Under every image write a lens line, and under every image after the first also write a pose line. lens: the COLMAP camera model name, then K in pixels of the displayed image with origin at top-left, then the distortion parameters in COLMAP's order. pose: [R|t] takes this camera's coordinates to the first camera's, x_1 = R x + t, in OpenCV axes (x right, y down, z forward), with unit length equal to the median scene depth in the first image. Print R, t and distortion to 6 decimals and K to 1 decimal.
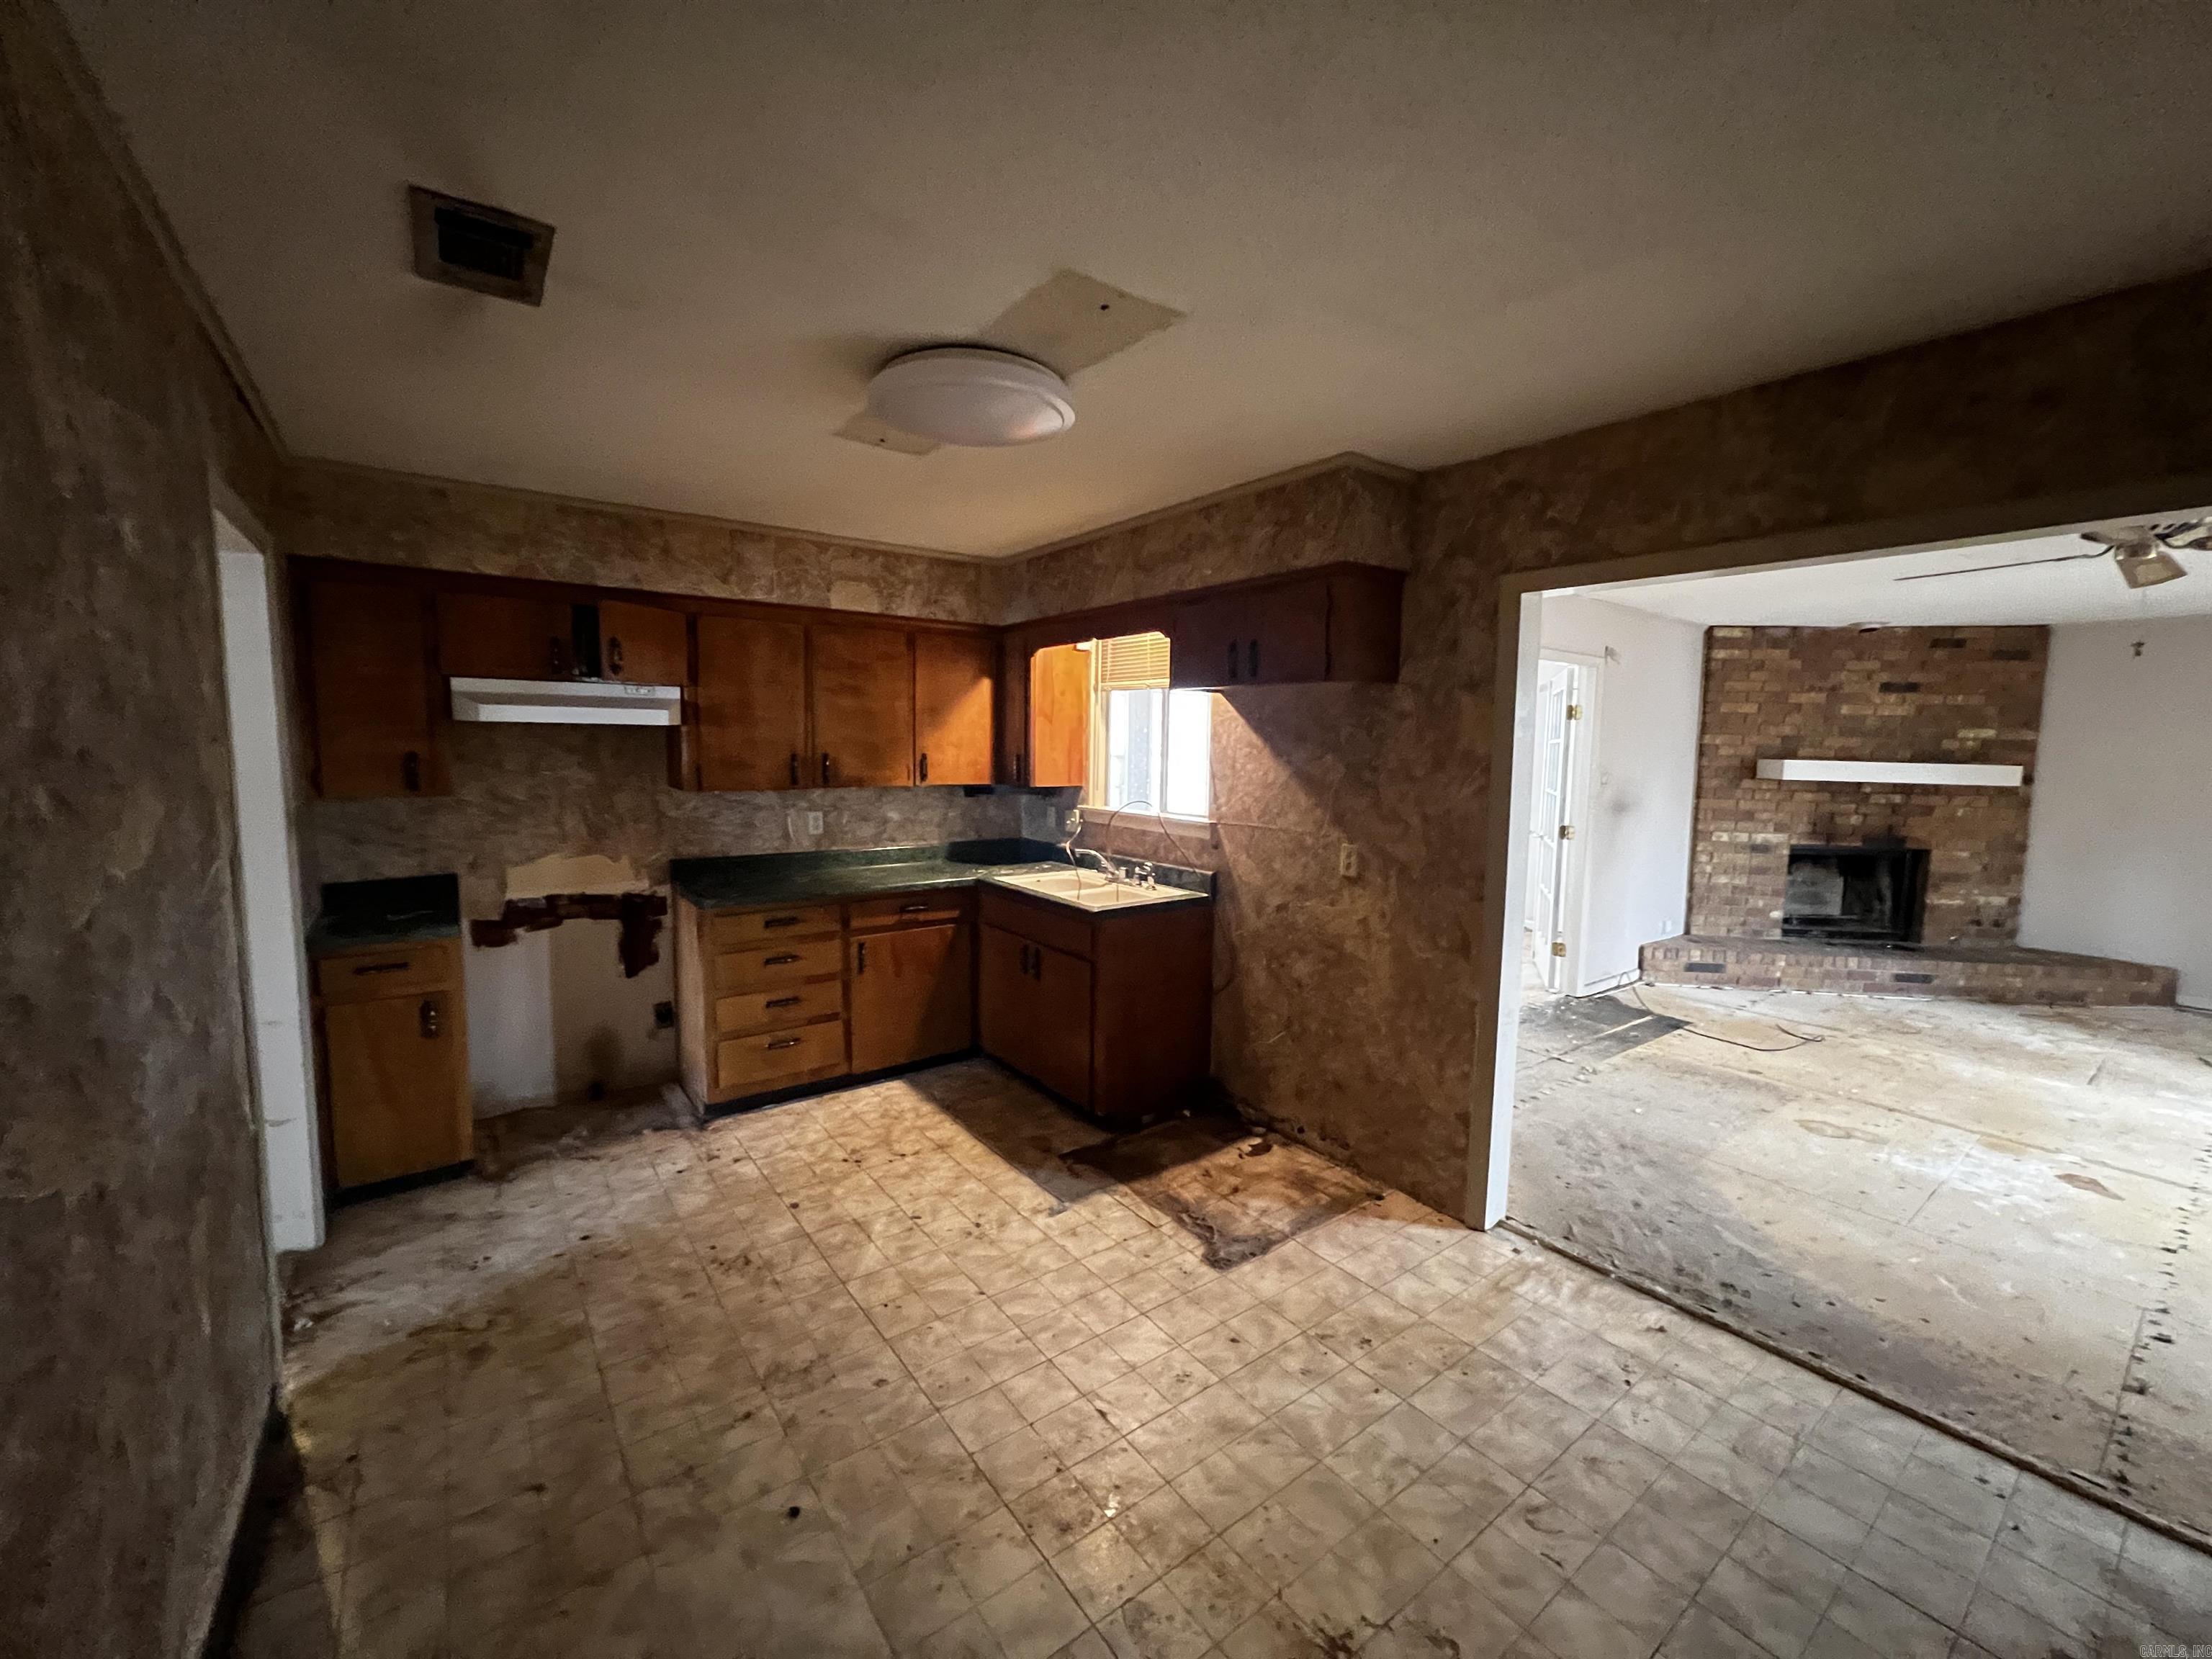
lens RADIAL K [[885.5, 0, 1104.1], [0, 885.5, 825.1], [0, 0, 1]] dist [-0.007904, 0.003594]
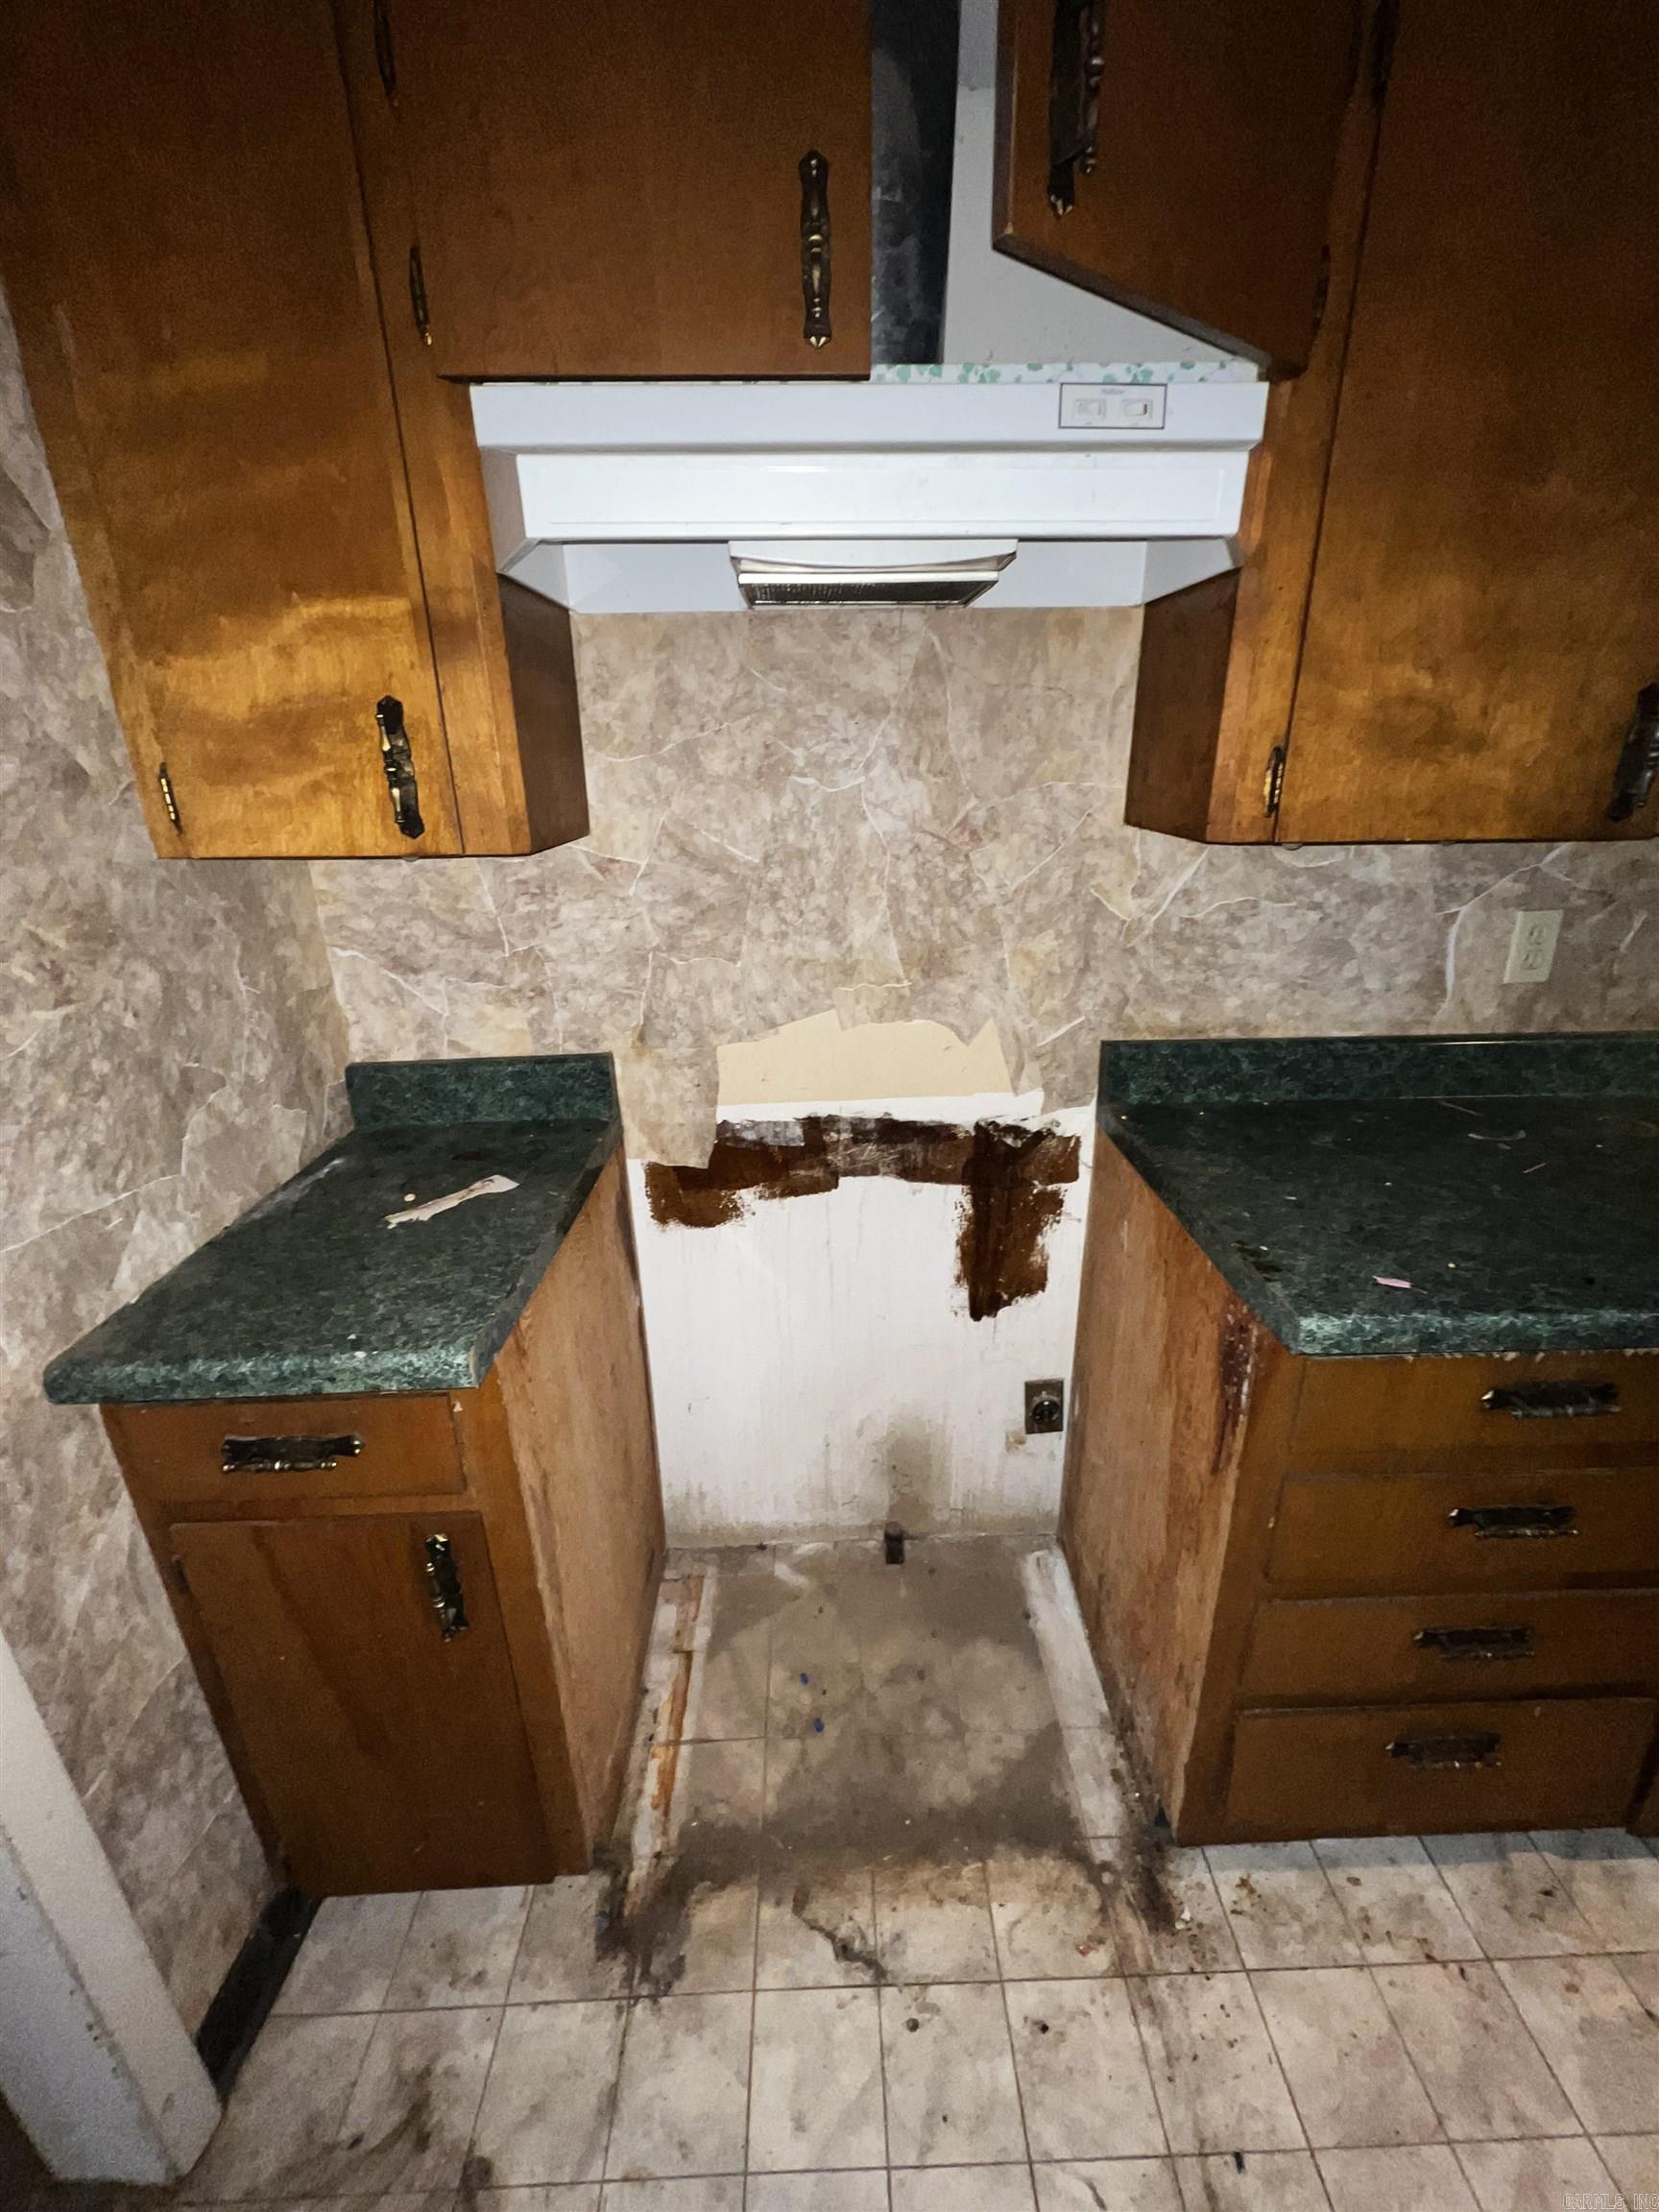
lens RADIAL K [[885.5, 0, 836.3], [0, 885.5, 1103.4], [0, 0, 1]] dist [-0.007904, 0.003594]
pose [[0.818461, 0.177929, -0.546317, -0.257301], [-0.028365, 0.962195, 0.270881, -0.020141], [0.573861, -0.206209, 0.792566, 0.441879]]
